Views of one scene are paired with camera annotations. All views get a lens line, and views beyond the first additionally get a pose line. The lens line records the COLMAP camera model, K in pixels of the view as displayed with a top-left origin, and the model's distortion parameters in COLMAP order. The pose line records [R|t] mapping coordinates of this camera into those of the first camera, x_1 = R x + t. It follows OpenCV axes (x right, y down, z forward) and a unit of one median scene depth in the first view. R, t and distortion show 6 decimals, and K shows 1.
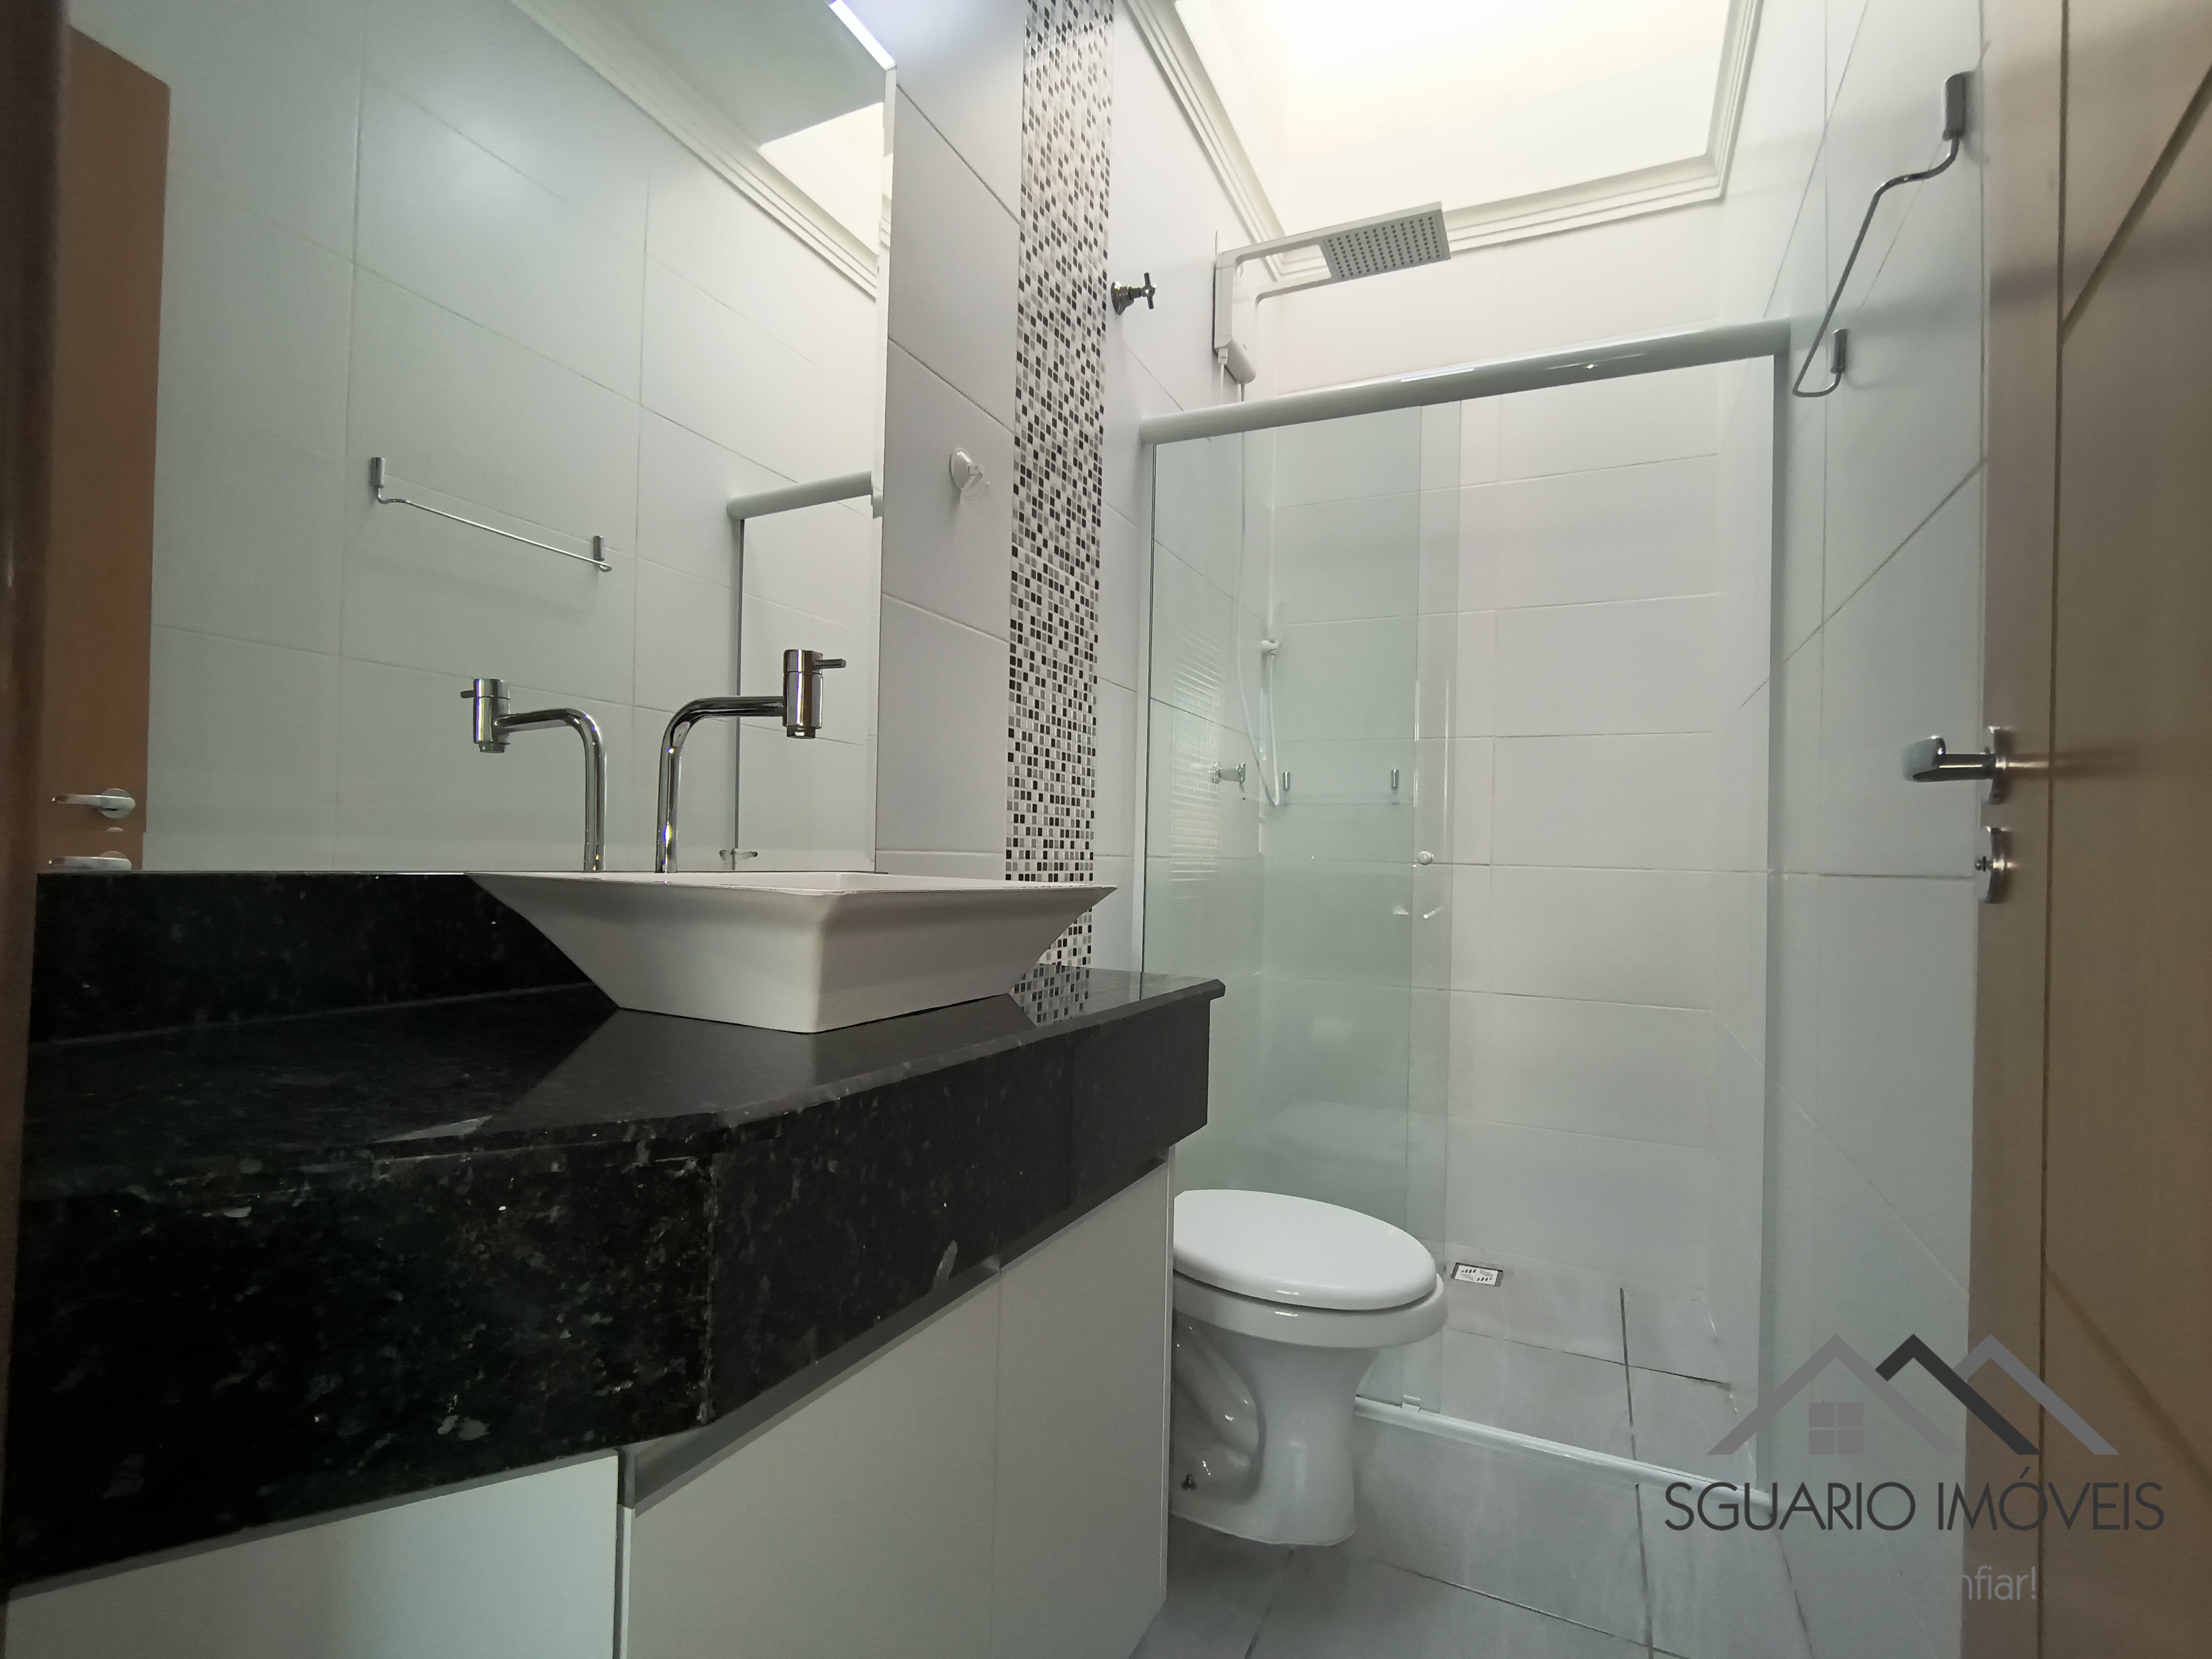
lens RADIAL K [[1030.6, 0, 1097.3], [0, 1030.6, 838.8], [0, 0, 1]] dist [-0.007572, 0.001666]
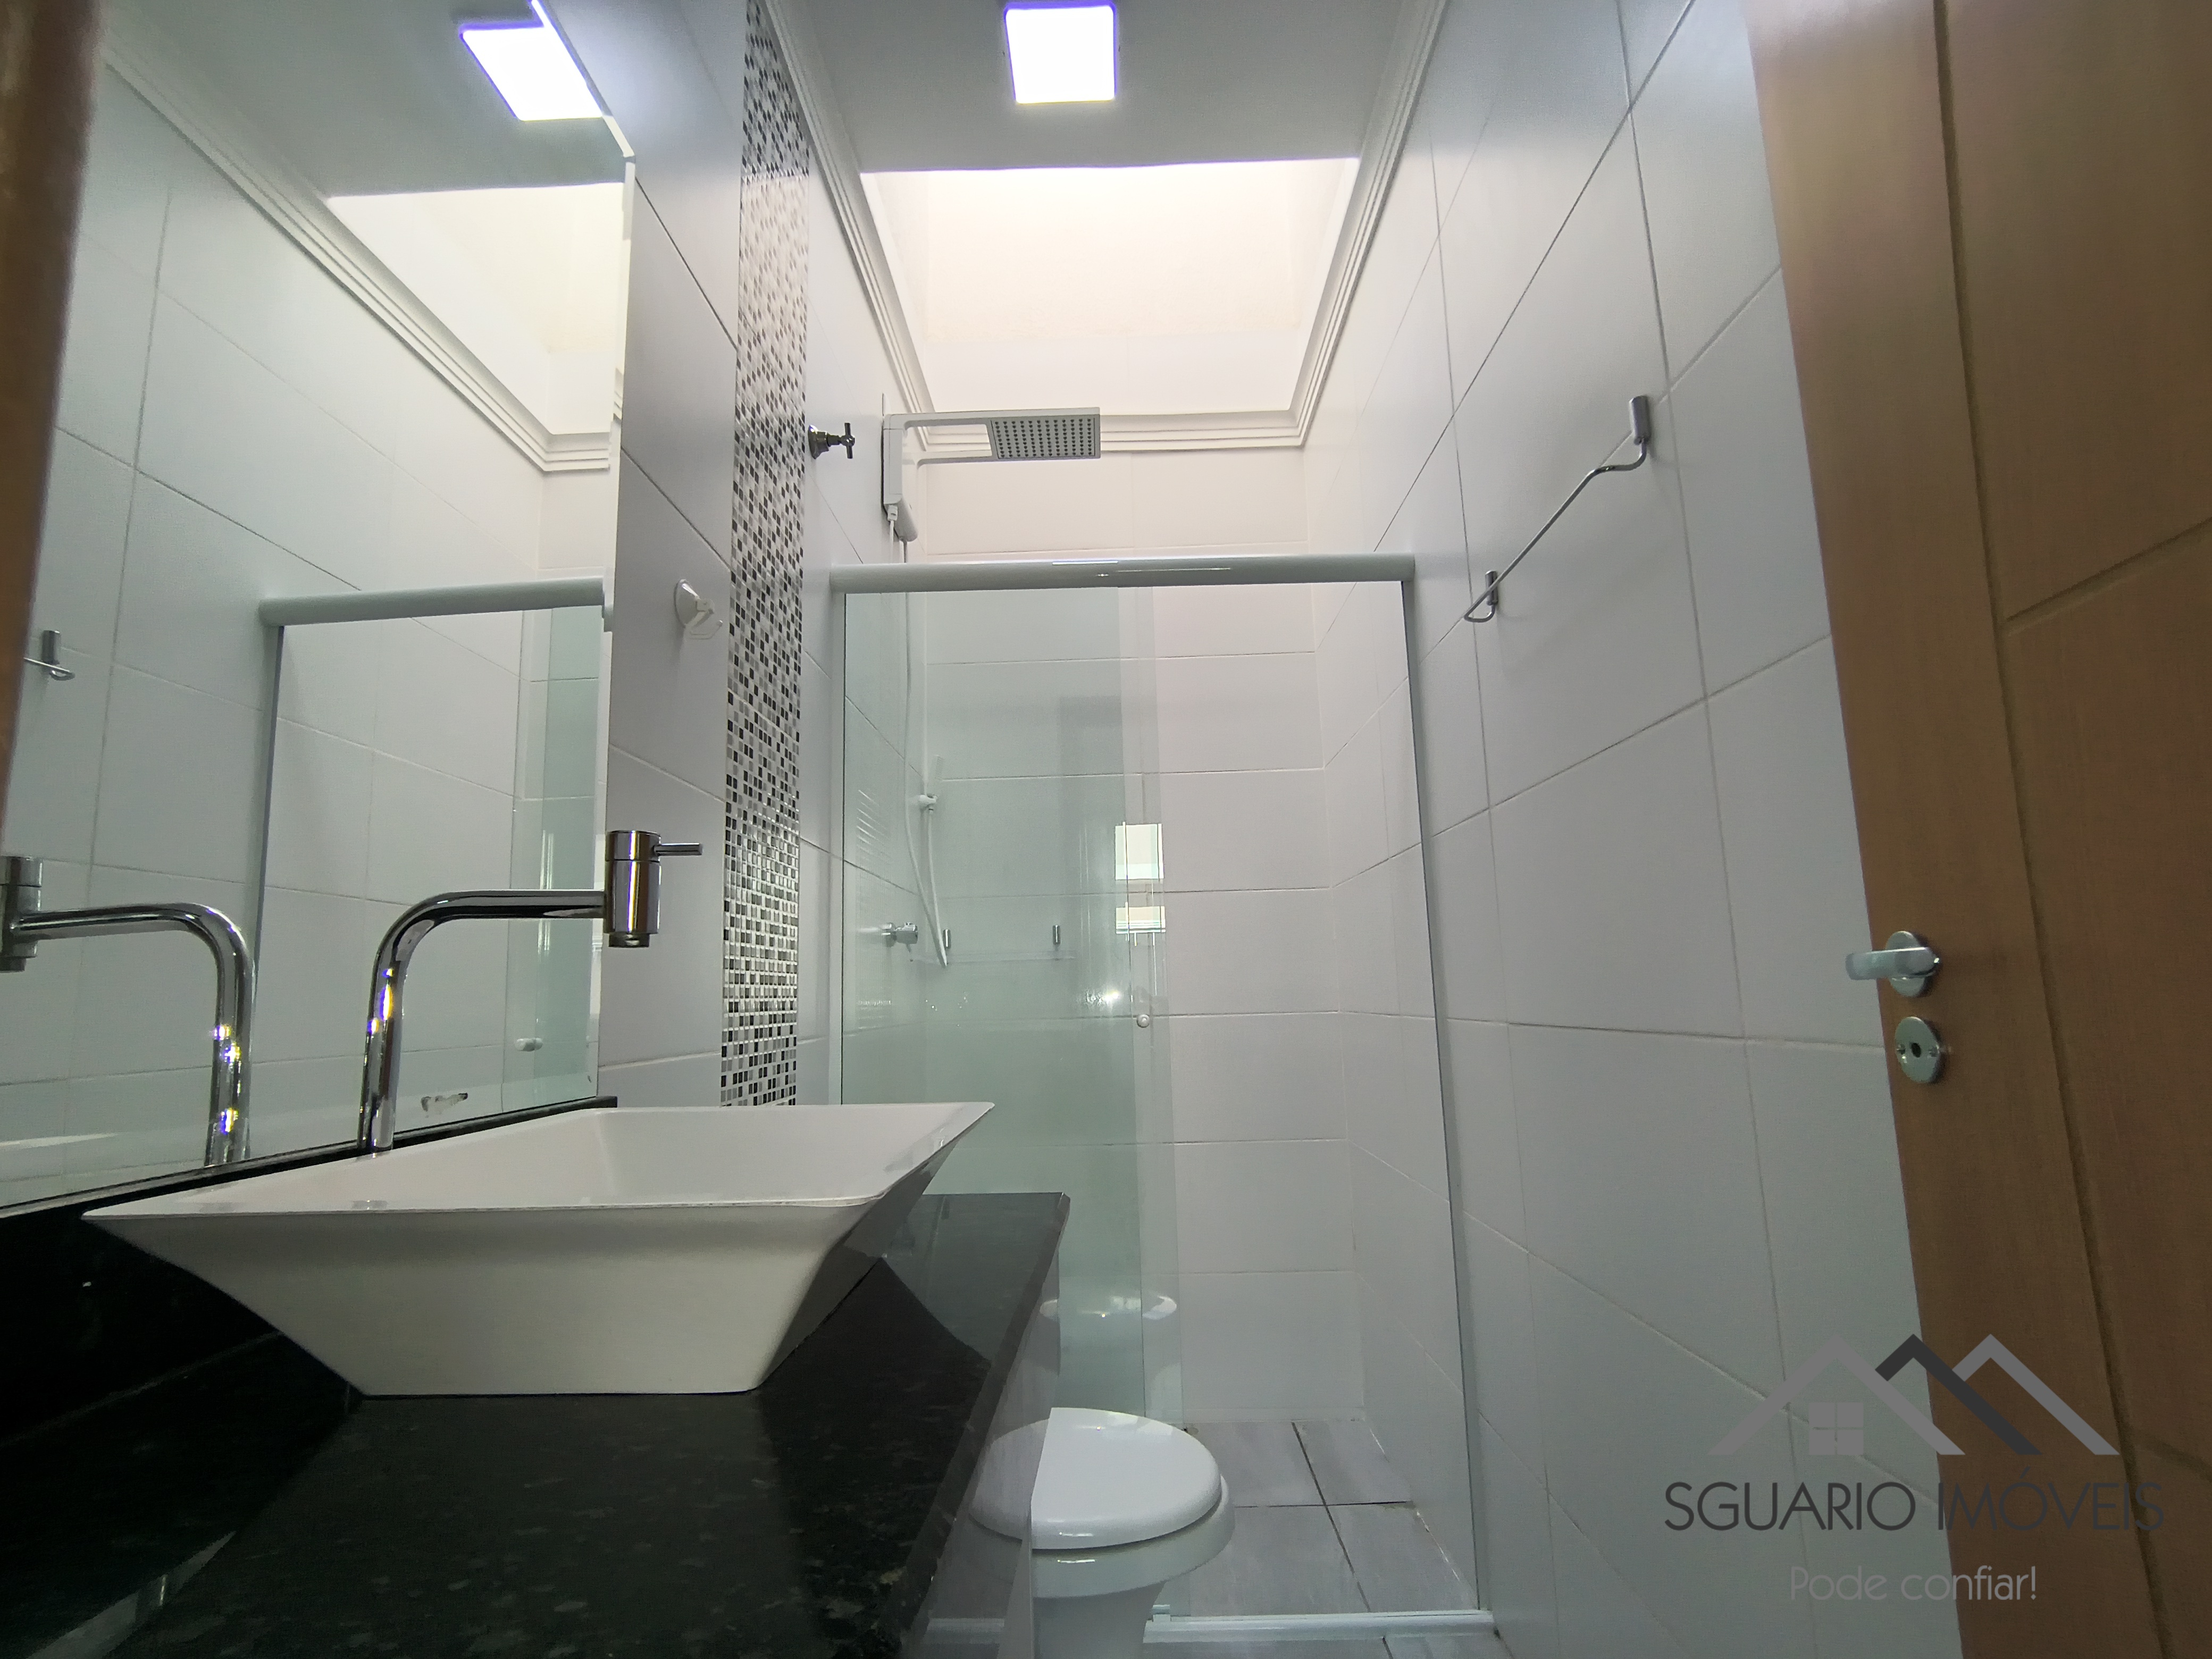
lens RADIAL K [[1030.6, 0, 1104.1], [0, 1030.6, 840.4], [0, 0, 1]] dist [-0.007572, 0.001666]
pose [[0.910657, 0.010980, 0.413018, -0.132355], [0.045236, 0.990987, -0.126086, -0.030713], [-0.410680, 0.133504, 0.901953, 0.086504]]
